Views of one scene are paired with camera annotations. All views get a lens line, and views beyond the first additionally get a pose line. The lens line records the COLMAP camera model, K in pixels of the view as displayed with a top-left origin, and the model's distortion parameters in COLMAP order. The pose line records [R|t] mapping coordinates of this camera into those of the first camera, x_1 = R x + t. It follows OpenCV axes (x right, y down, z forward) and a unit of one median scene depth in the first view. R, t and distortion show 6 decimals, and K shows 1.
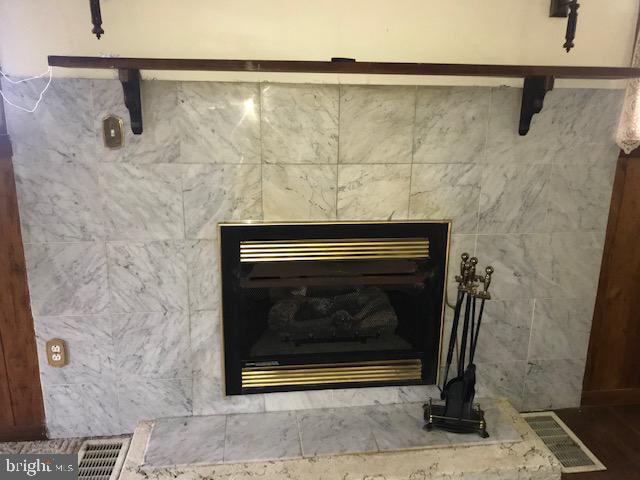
lens RADIAL K [[527.8, 0, 320.0], [0, 527.8, 240.0], [0, 0, 1]] dist [0.008563, -0.004917]
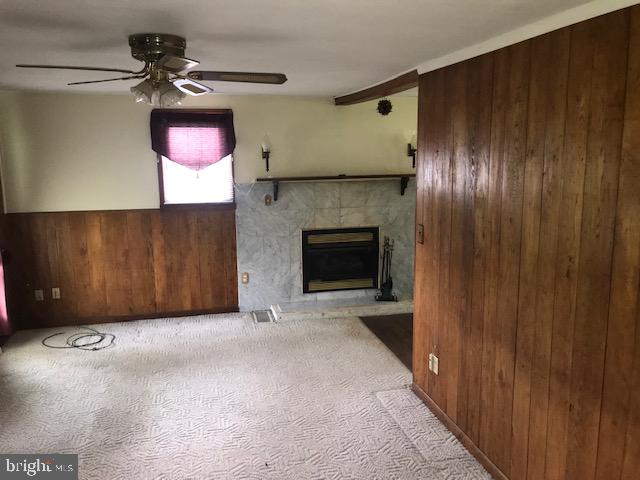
lens RADIAL K [[527.8, 0, 320.0], [0, 527.8, 240.0], [0, 0, 1]] dist [0.008563, -0.004917]
pose [[0.995061, -0.044123, 0.088915, -0.339494], [0.052465, 0.994209, -0.093785, 0.296081], [-0.084262, 0.097987, 0.991614, -1.842779]]
